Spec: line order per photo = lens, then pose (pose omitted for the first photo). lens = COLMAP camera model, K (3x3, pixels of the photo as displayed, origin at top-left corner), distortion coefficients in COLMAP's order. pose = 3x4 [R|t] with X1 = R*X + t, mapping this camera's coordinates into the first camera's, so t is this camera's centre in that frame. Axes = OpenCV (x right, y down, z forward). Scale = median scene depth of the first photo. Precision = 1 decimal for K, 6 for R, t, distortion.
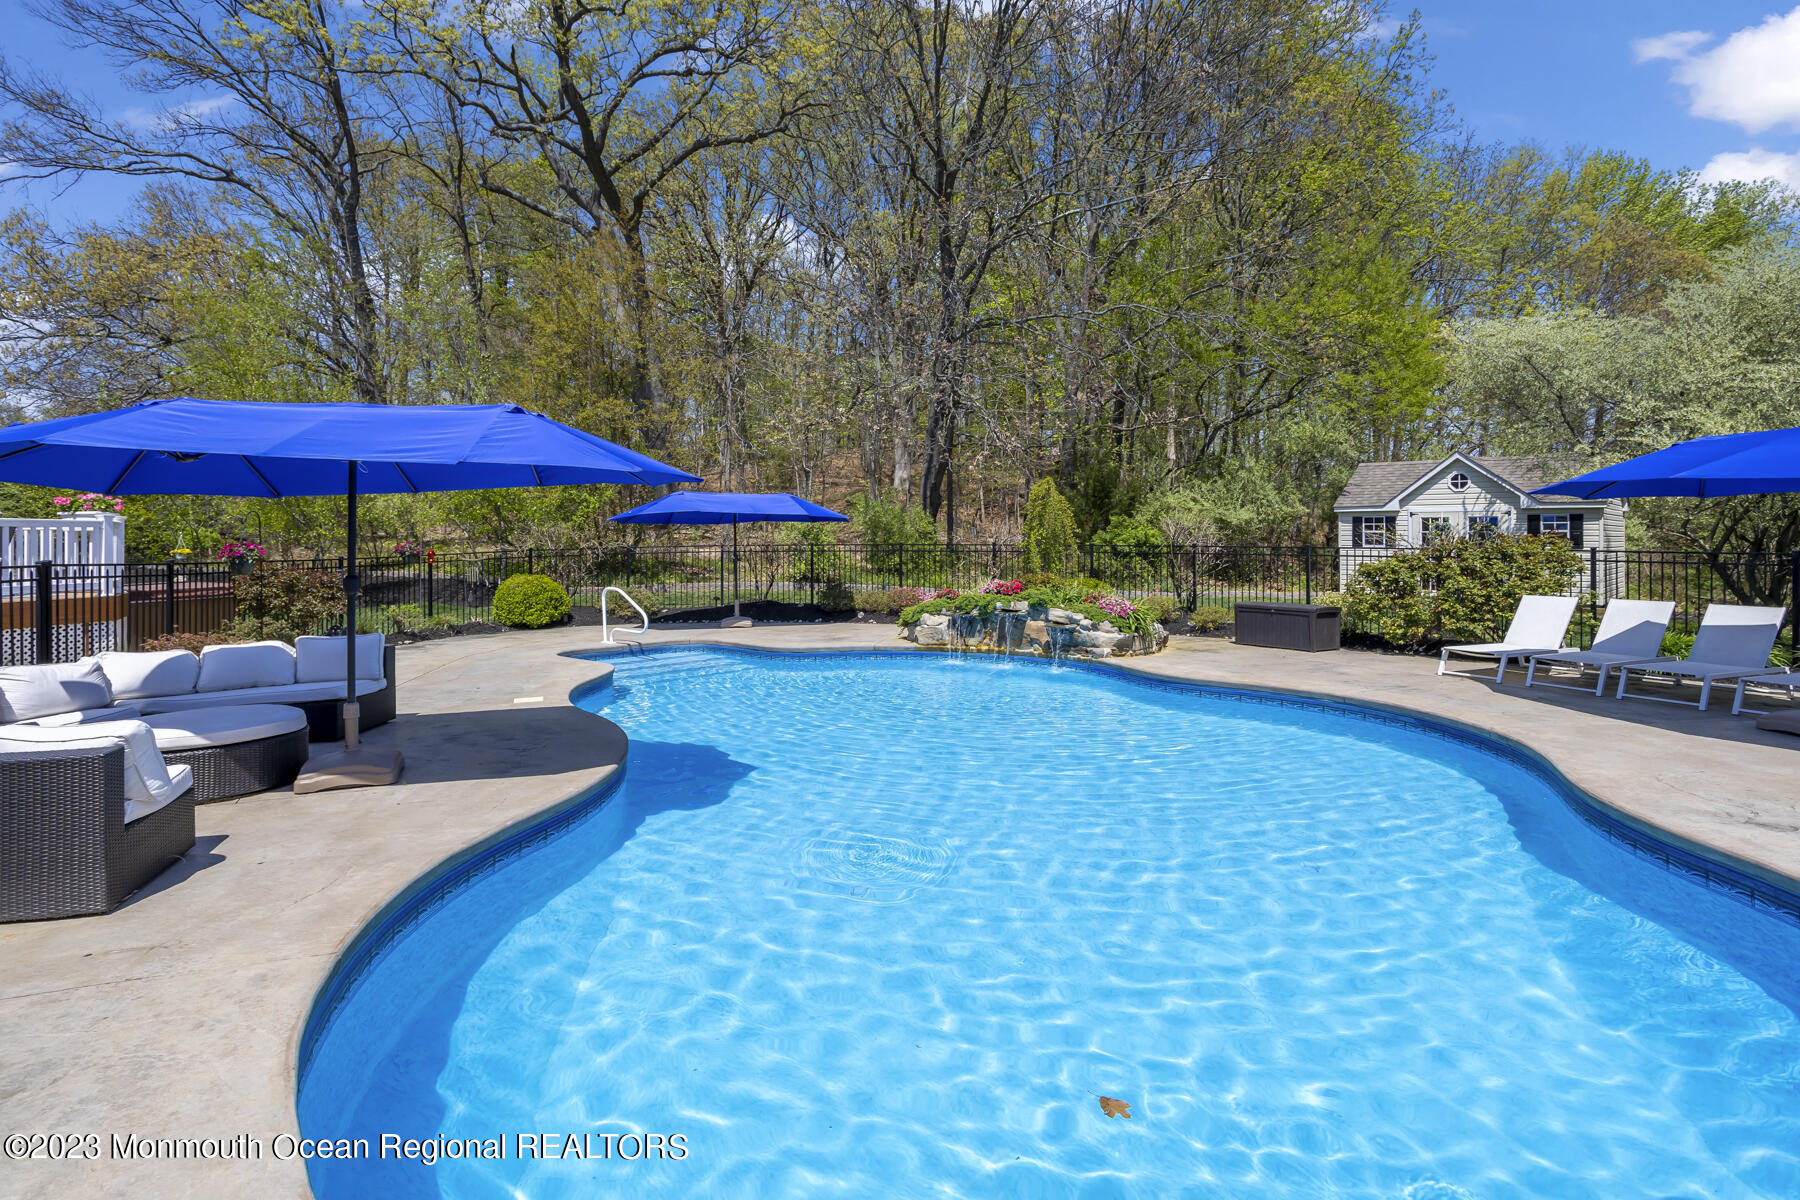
lens RADIAL K [[903.0, 0, 889.3], [0, 903.0, 525.6], [0, 0, 1]] dist [-0.016530, -0.000193]
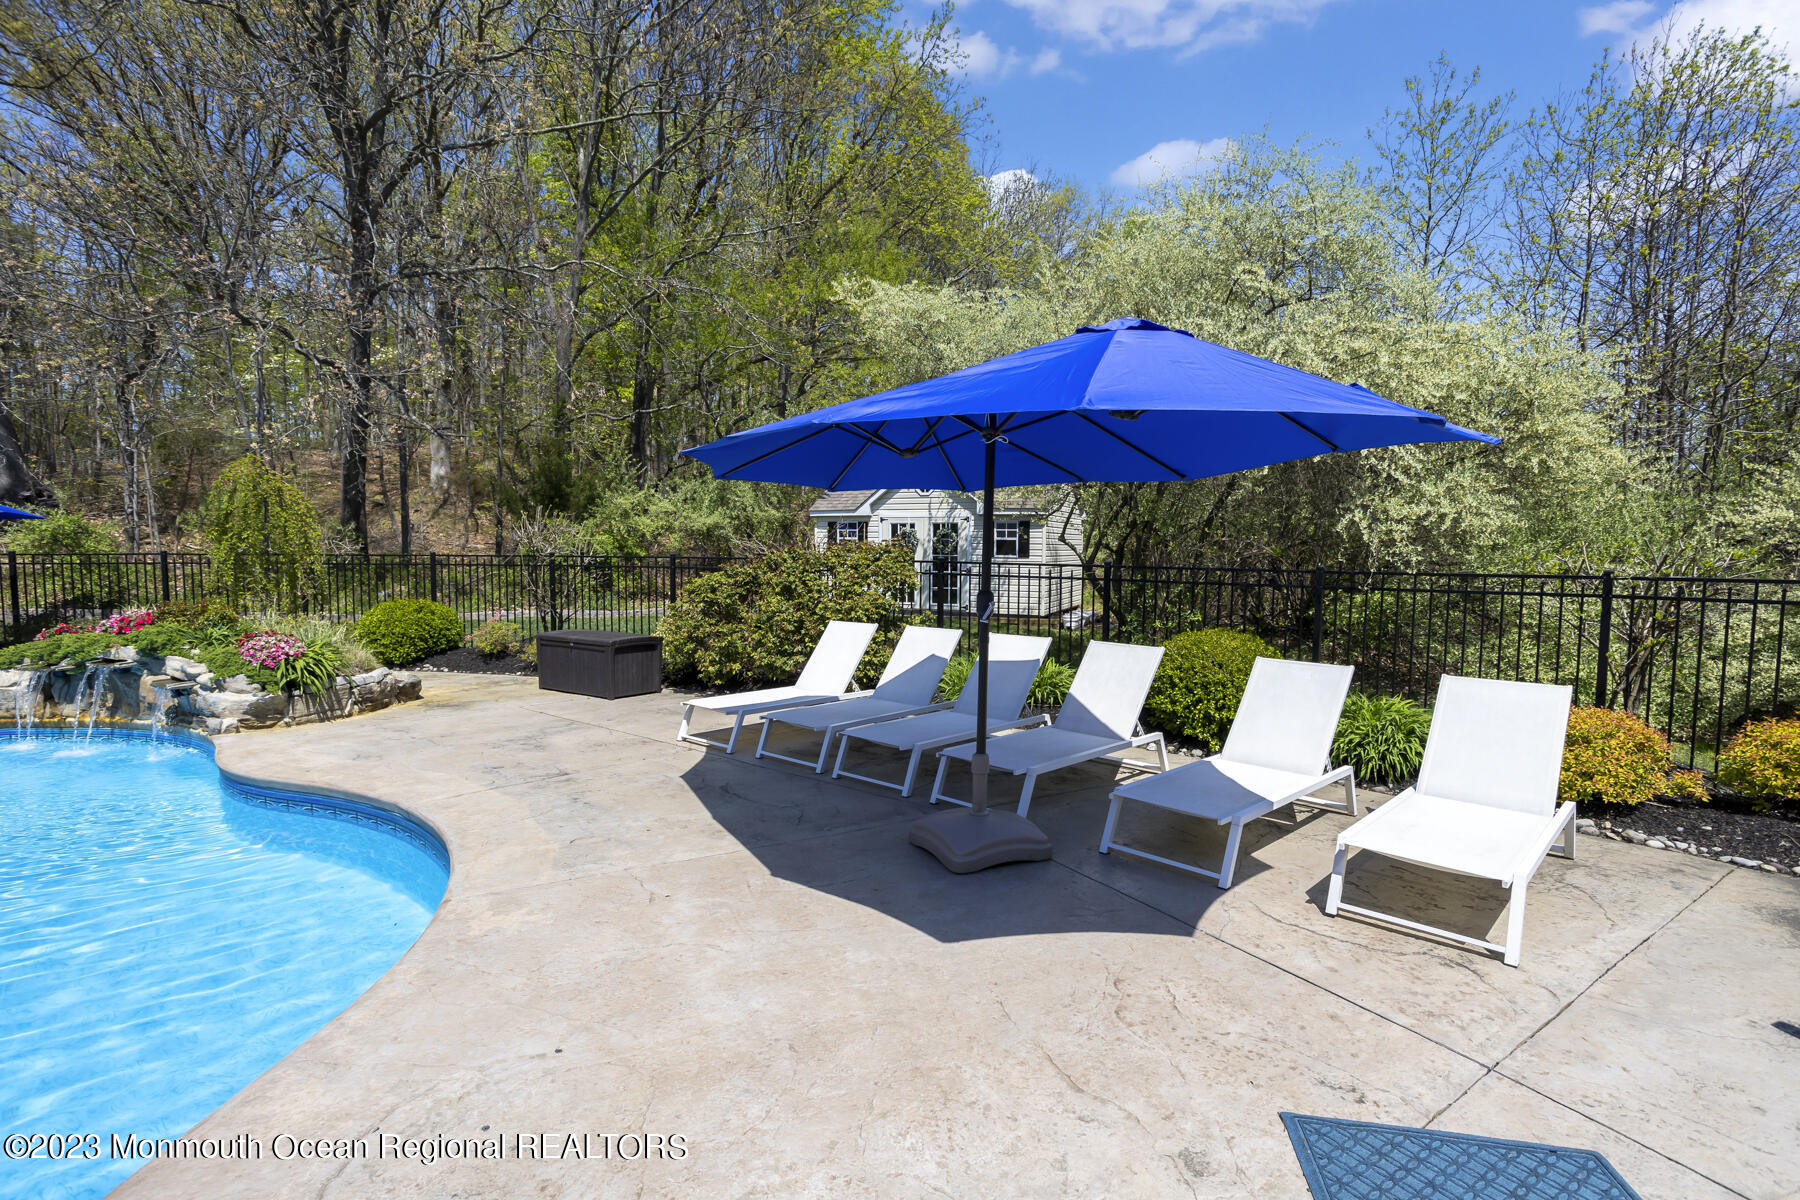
lens RADIAL K [[869.0, 0, 893.7], [0, 869.0, 599.2], [0, 0, 1]] dist [-0.047950, 0.034267]
pose [[0.934160, -0.020118, 0.356288, 0.418096], [-0.007141, 0.997156, 0.075029, 0.002588], [-0.356784, -0.072634, 0.931359, 0.244646]]
